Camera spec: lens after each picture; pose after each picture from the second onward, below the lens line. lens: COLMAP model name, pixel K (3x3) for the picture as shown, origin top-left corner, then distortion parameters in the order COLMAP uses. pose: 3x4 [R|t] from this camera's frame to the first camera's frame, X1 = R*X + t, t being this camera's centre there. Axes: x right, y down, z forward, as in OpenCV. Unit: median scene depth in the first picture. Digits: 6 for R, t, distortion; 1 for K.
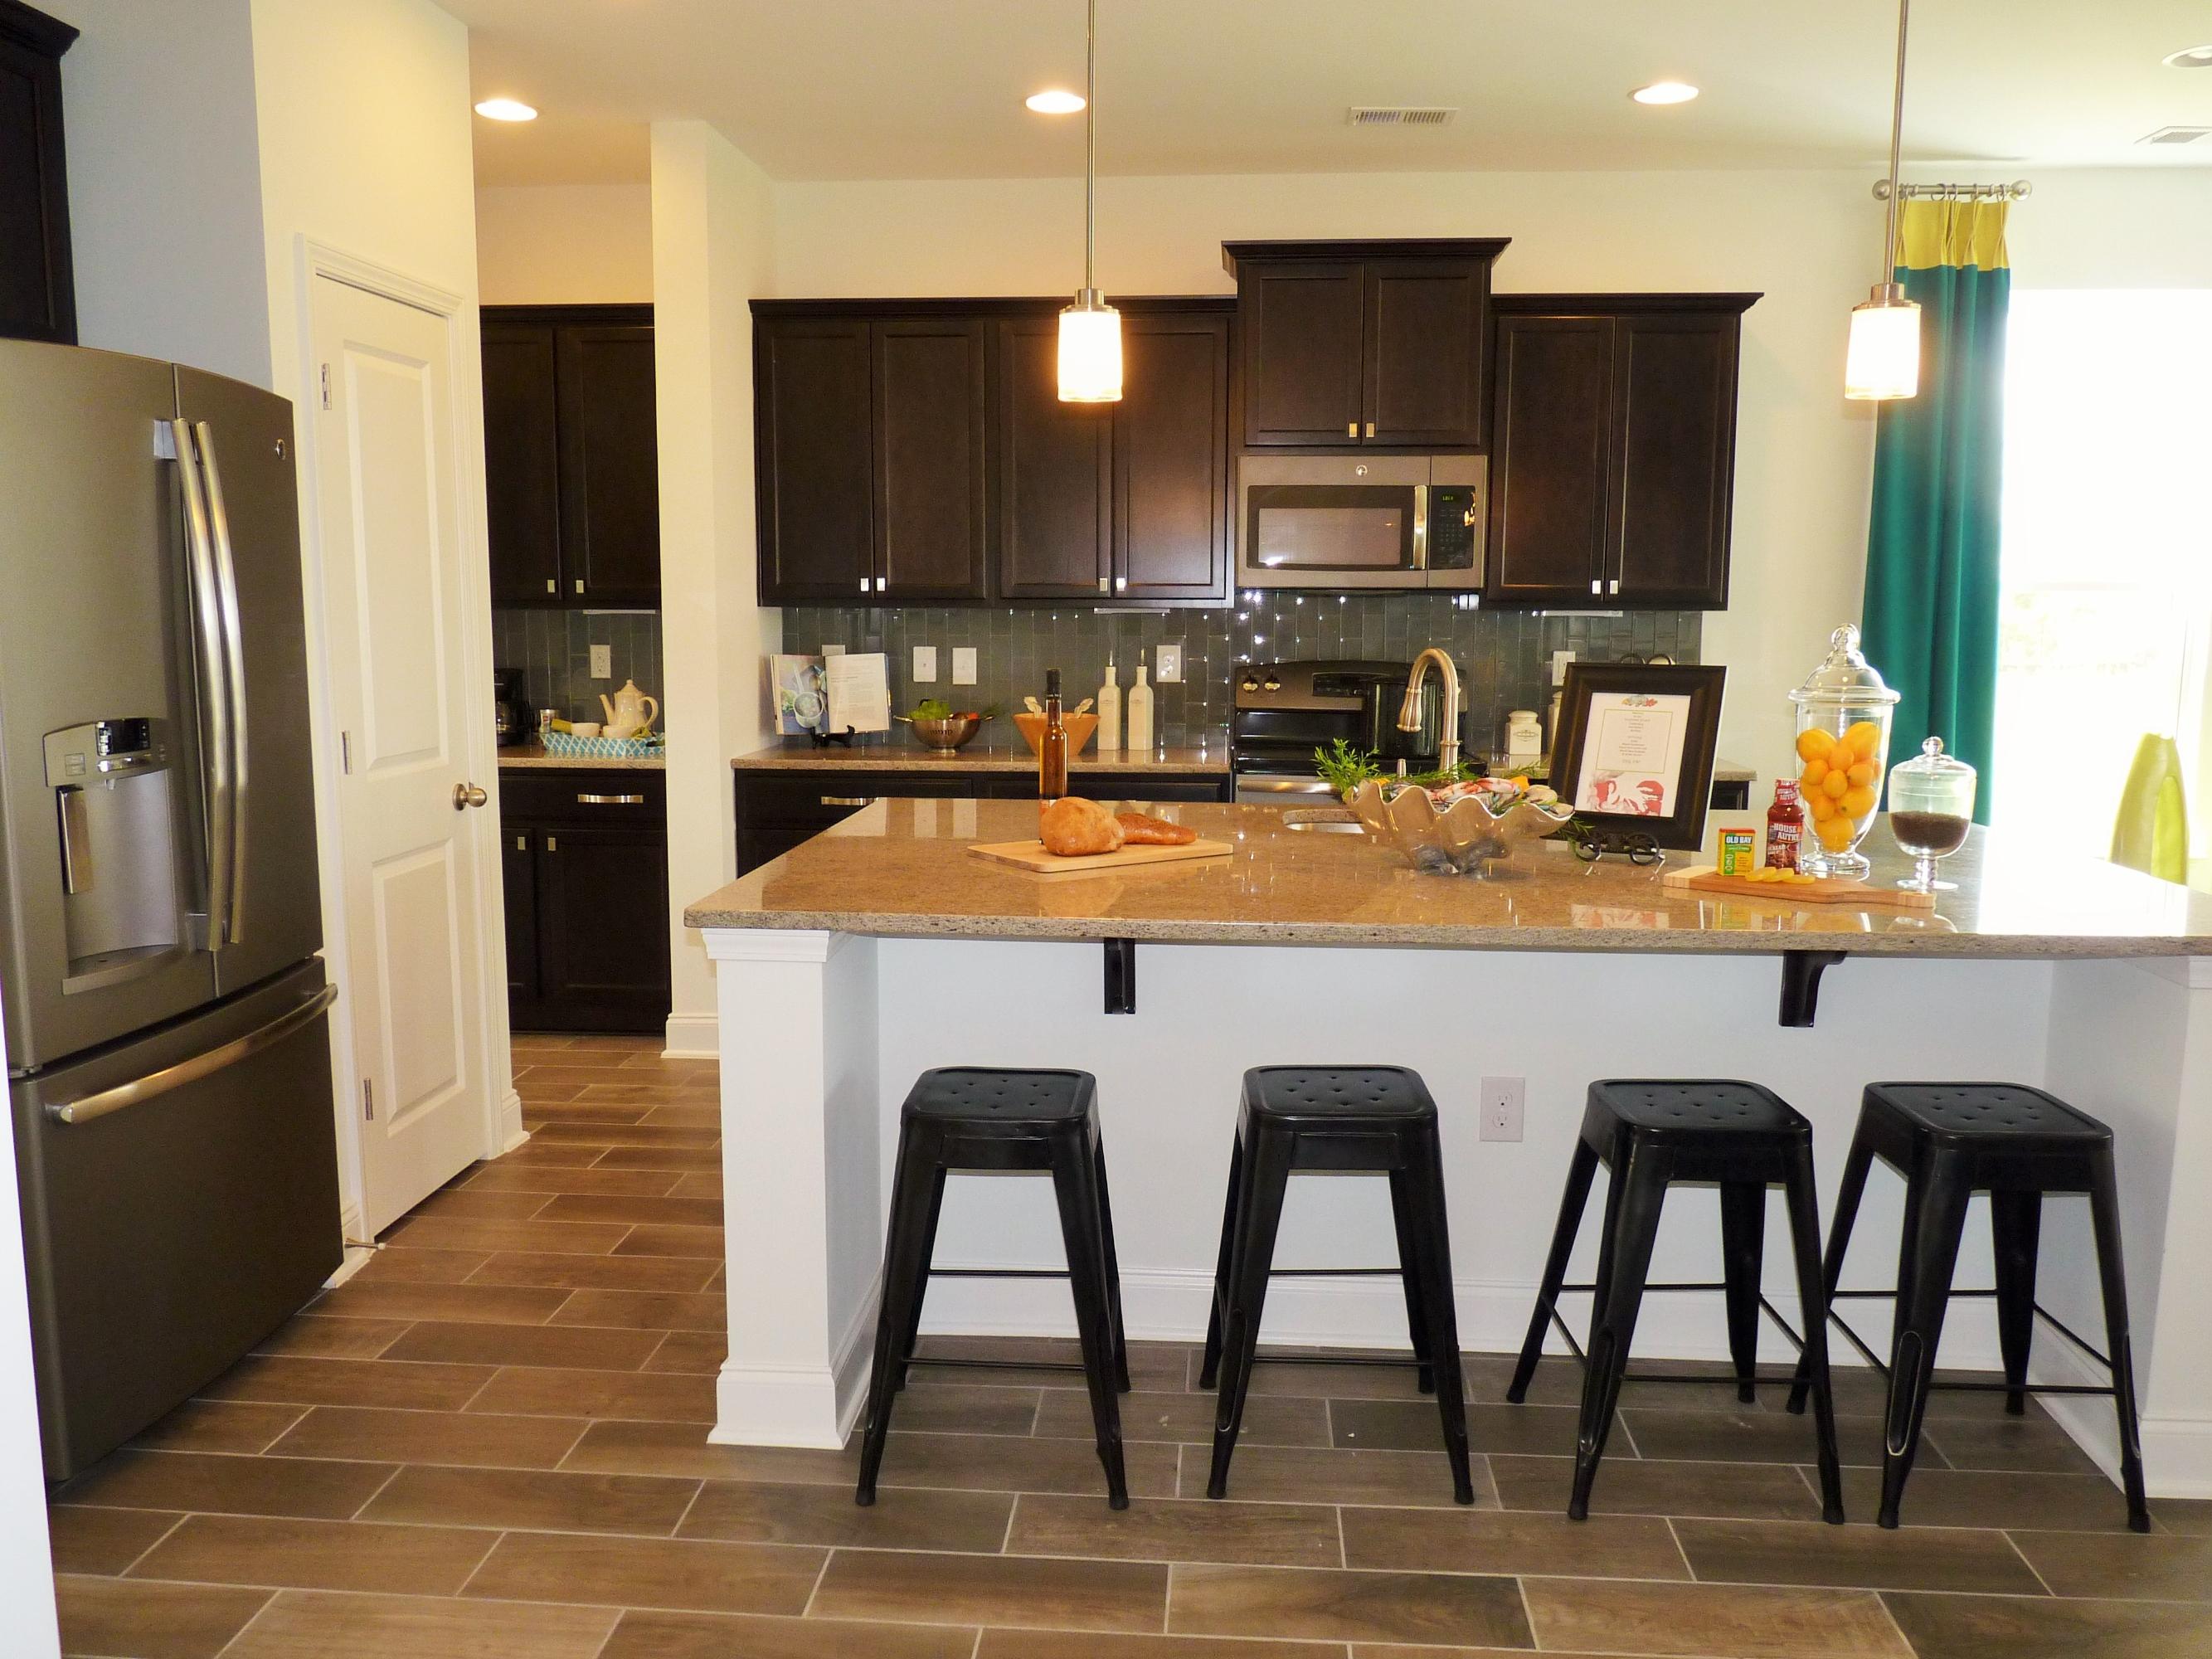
lens RADIAL K [[1775.8, 0, 1105.7], [0, 1775.8, 842.7], [0, 0, 1]] dist [-0.016111, -0.003389]
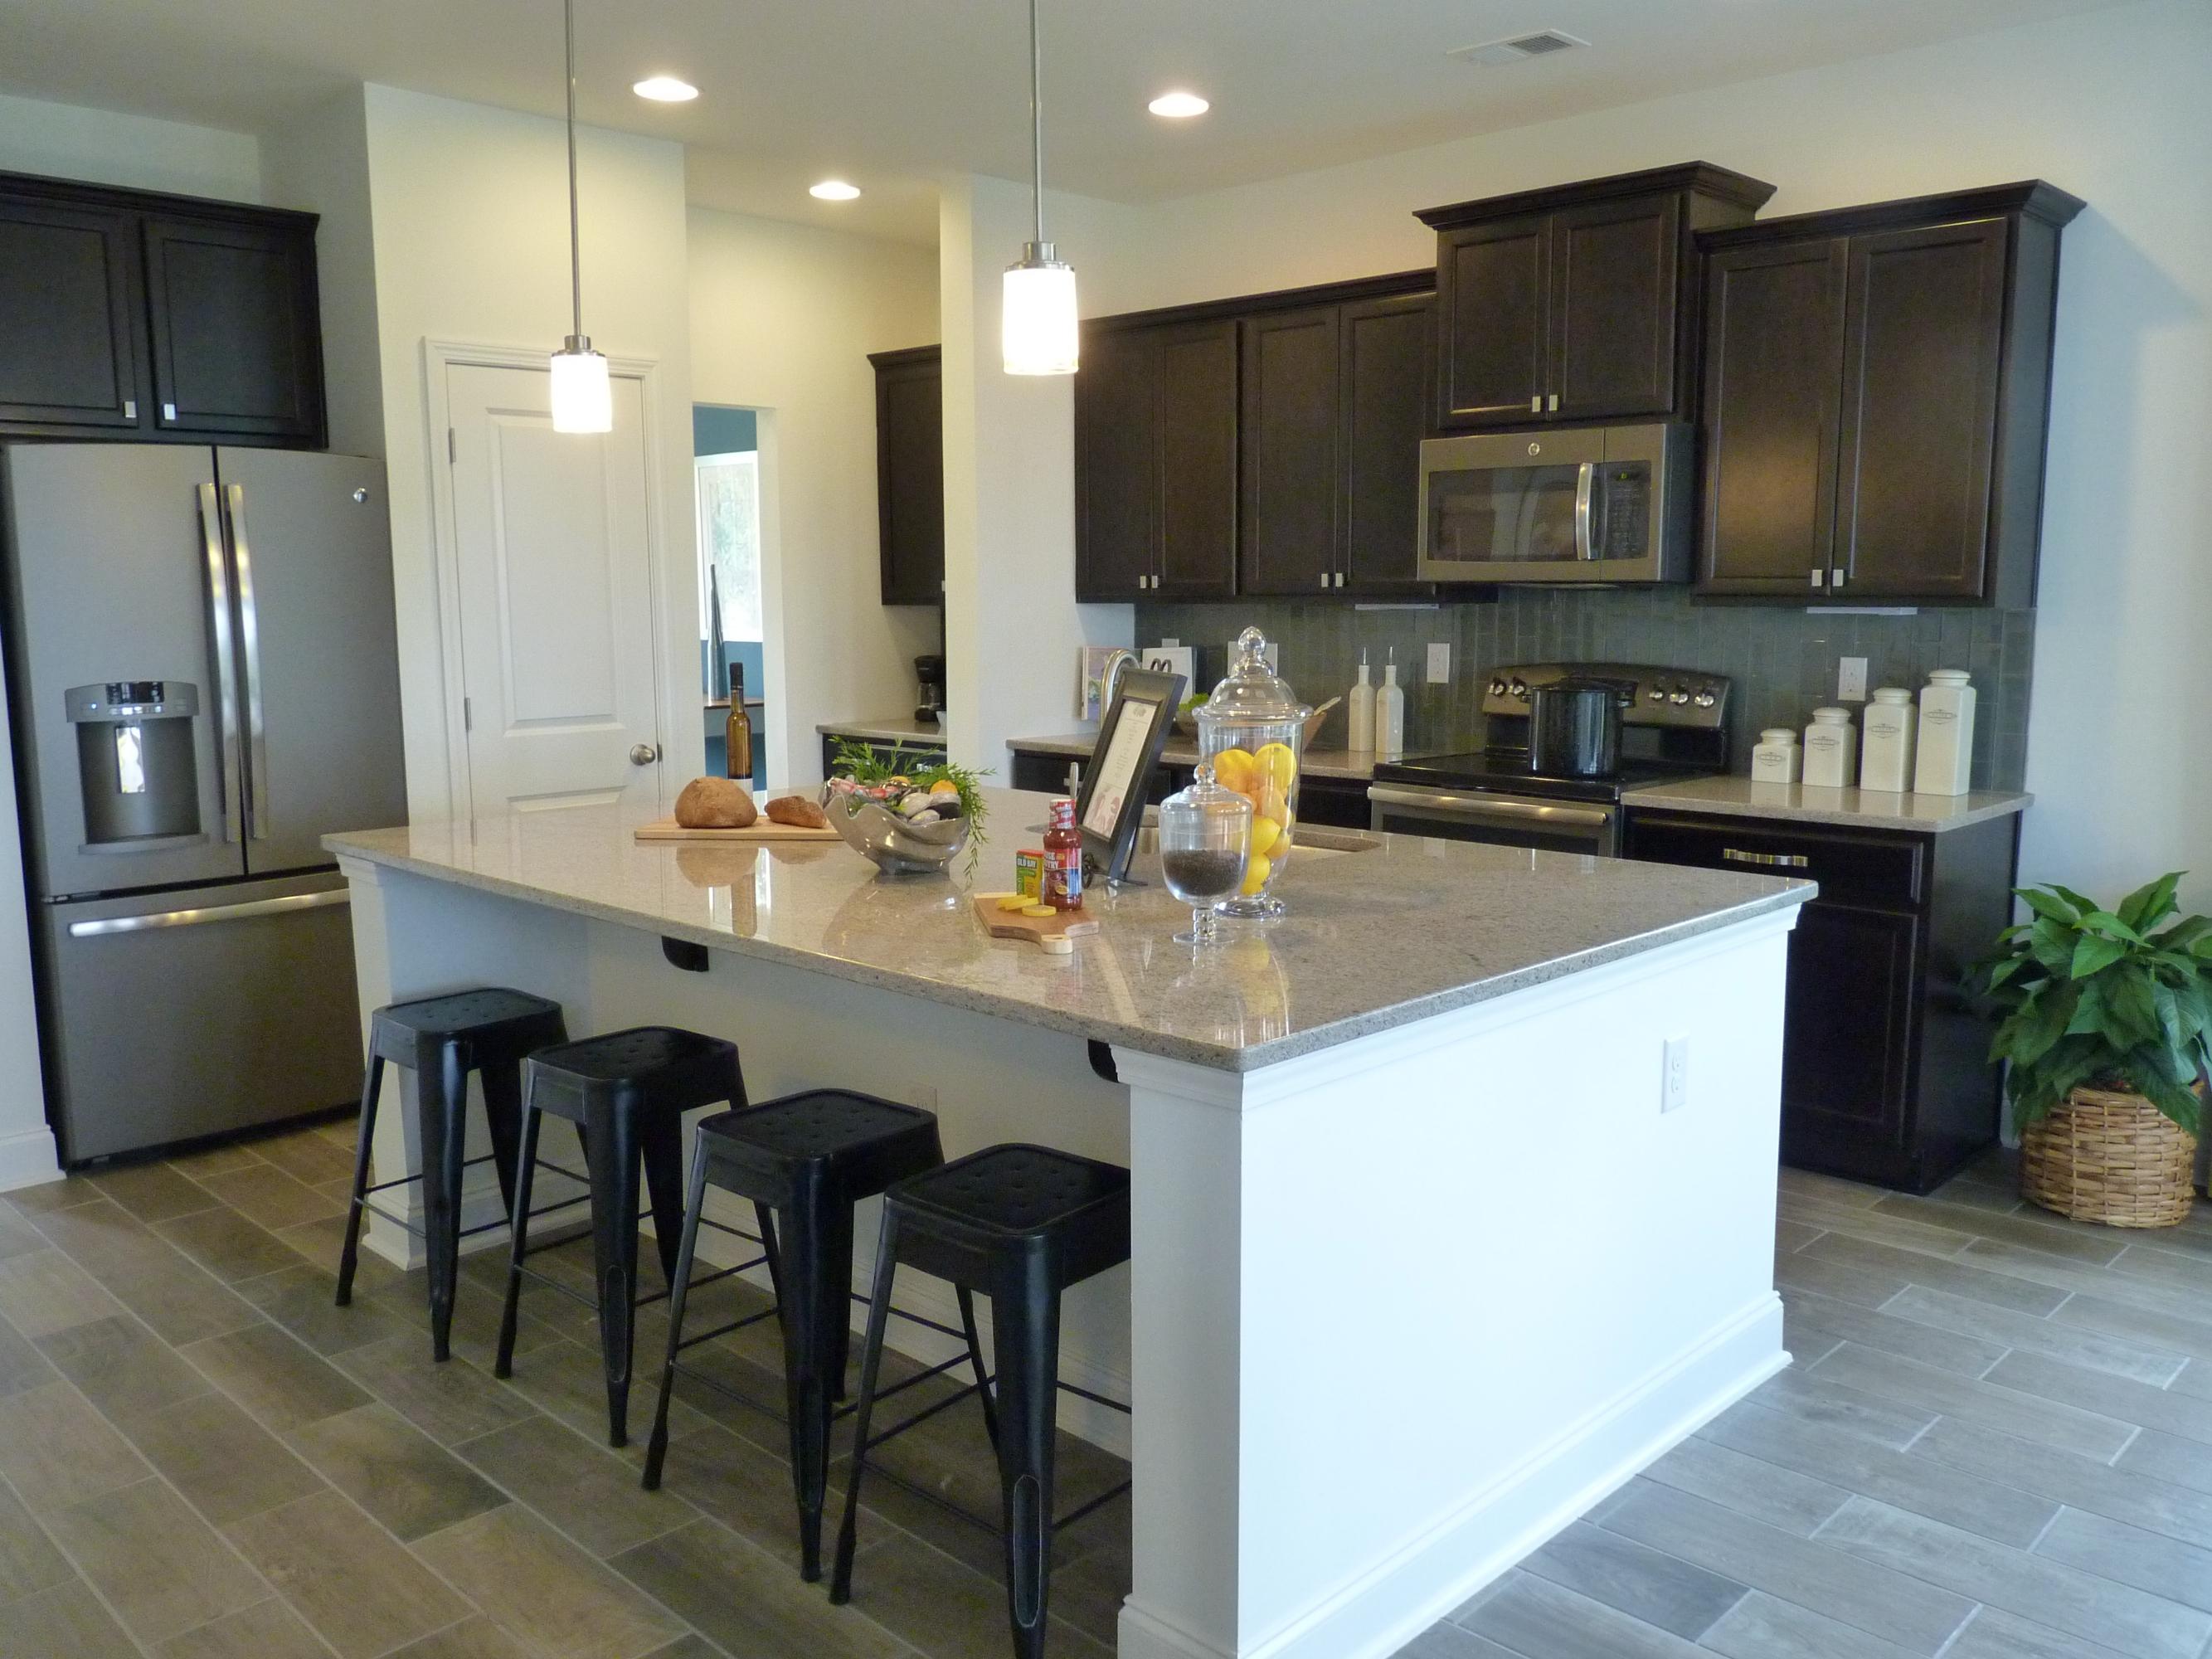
lens RADIAL K [[1775.8, 0, 1101.4], [0, 1775.8, 845.6], [0, 0, 1]] dist [-0.016111, -0.003389]
pose [[0.761430, 0.086564, -0.642441, 0.563569], [-0.080278, 0.996007, 0.039058, -0.029451], [0.643257, 0.021834, 0.765339, 0.184912]]
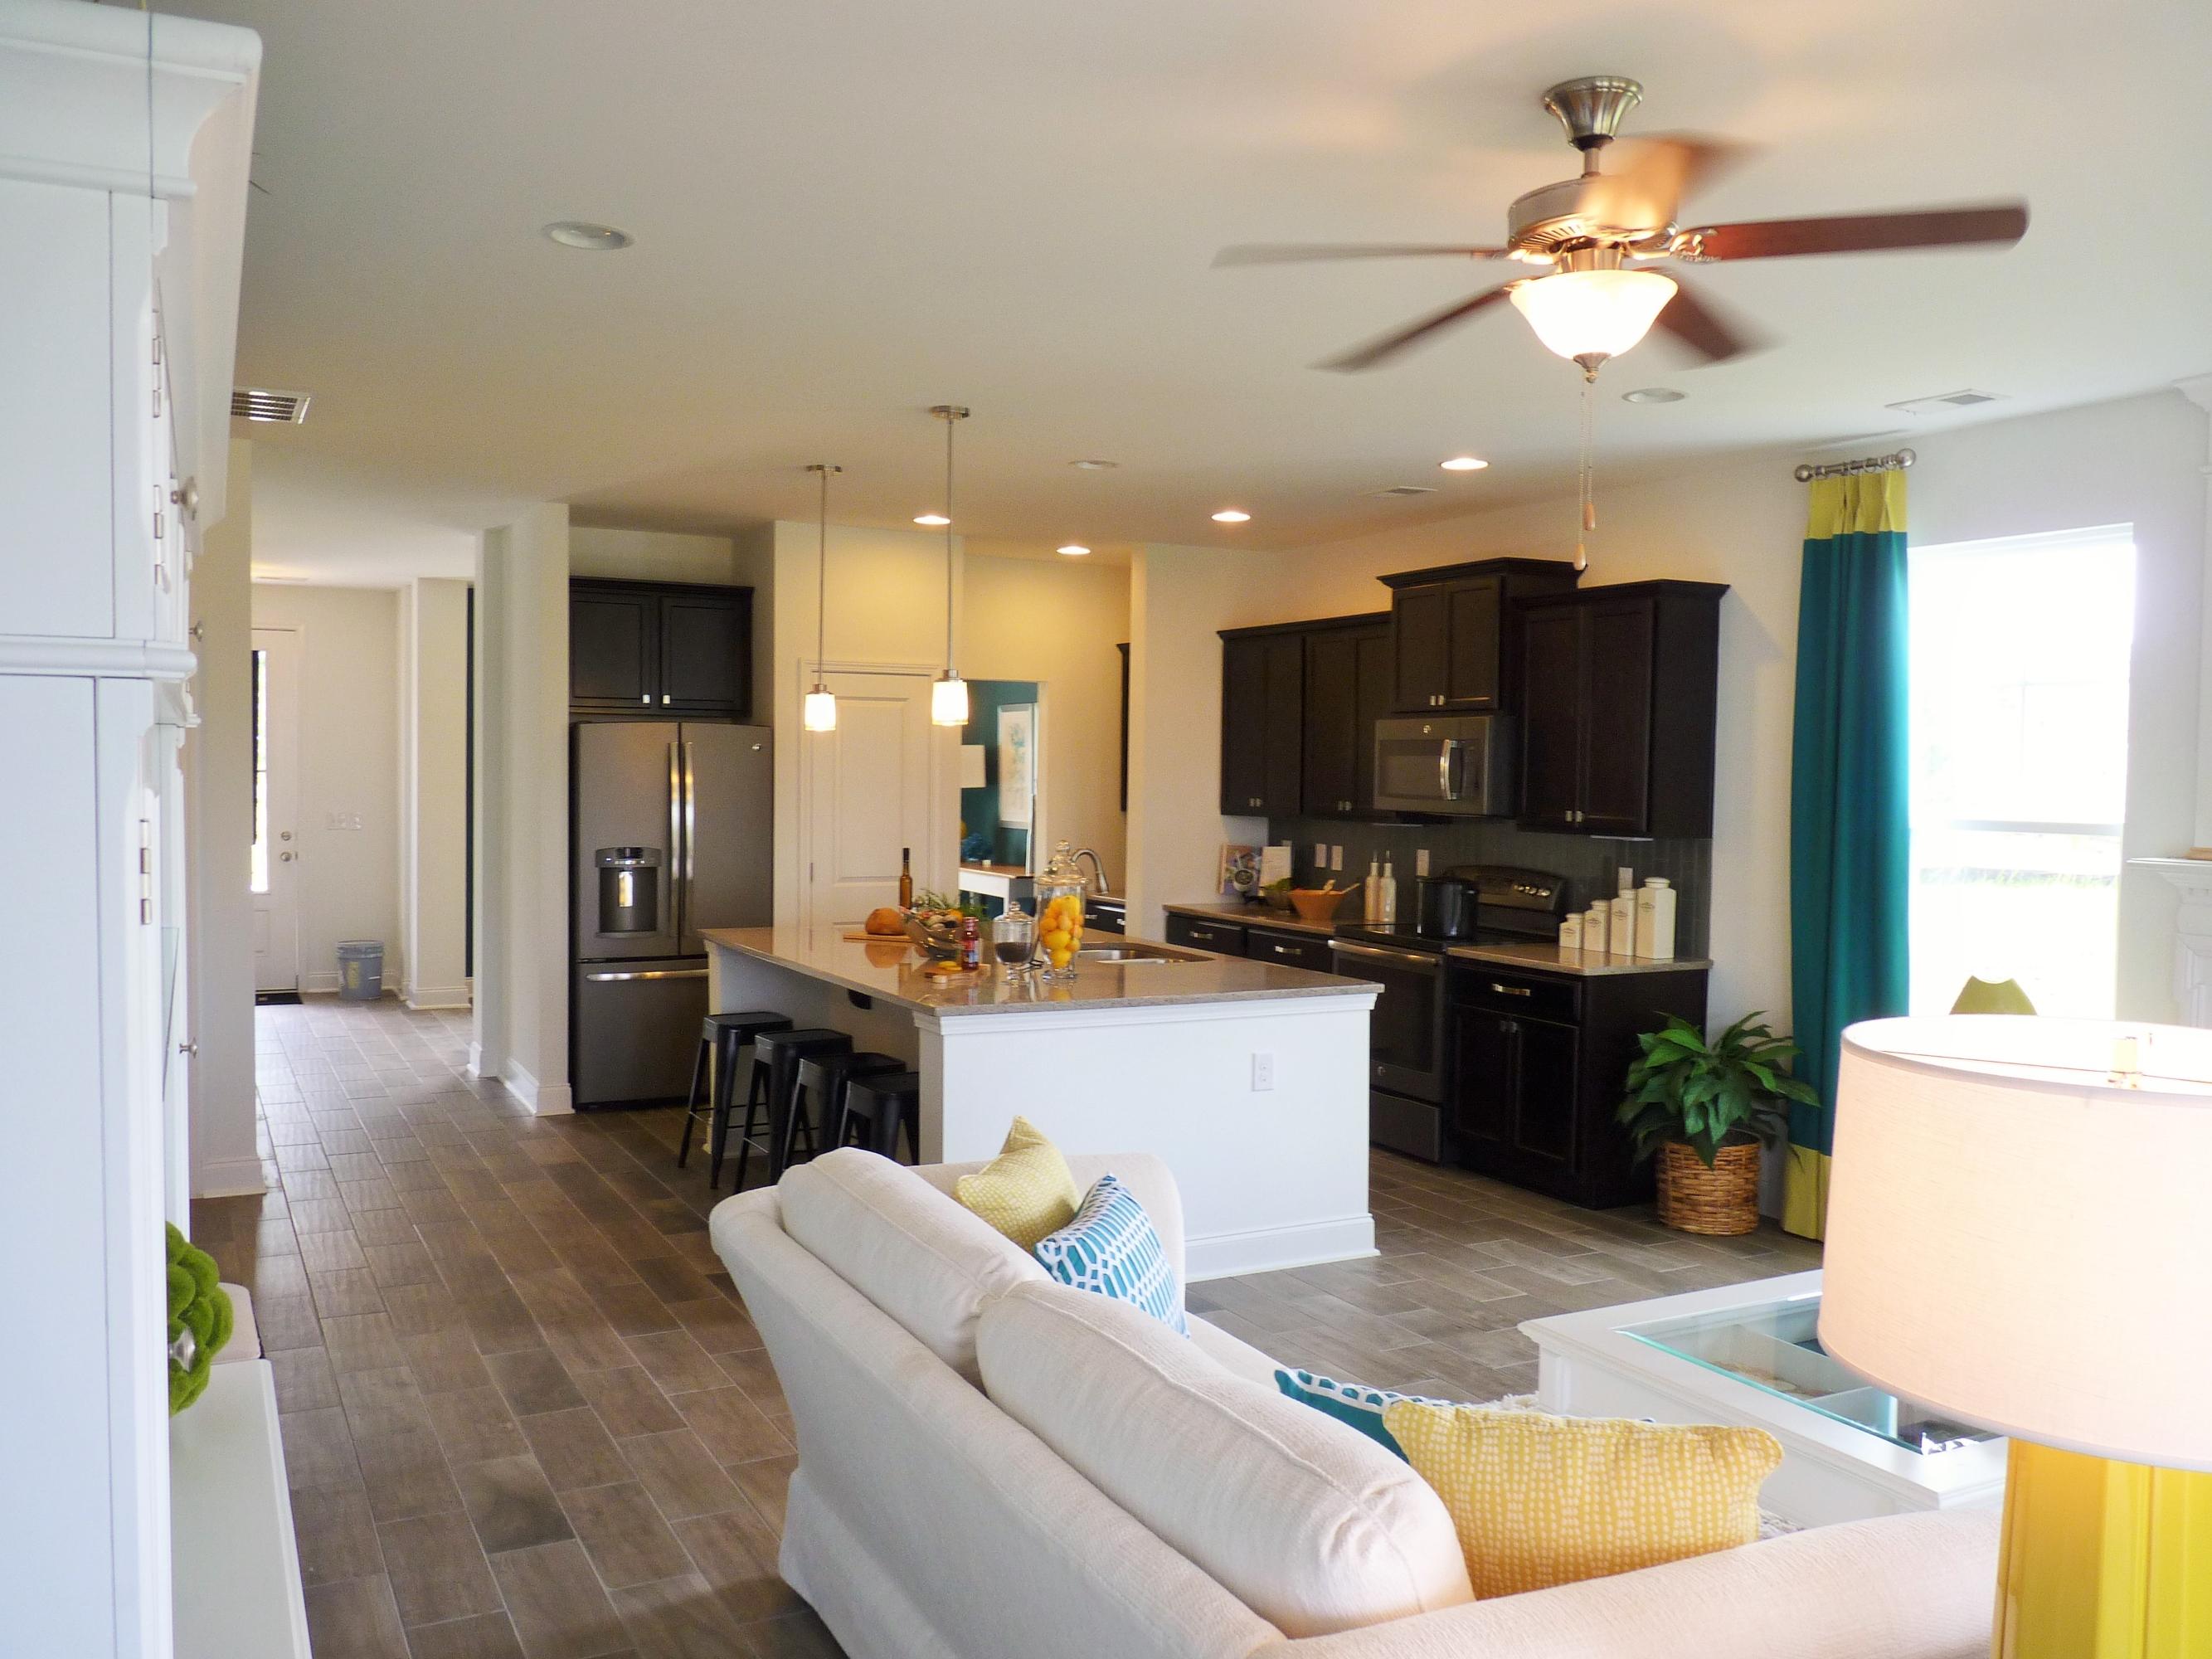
lens RADIAL K [[1775.8, 0, 1090.1], [0, 1775.8, 836.8], [0, 0, 1]] dist [-0.016111, -0.003389]
pose [[0.524117, 0.036569, -0.850861, 1.191778], [-0.127926, 0.991123, -0.036202, -0.040838], [0.841984, 0.127821, 0.524142, 0.052950]]
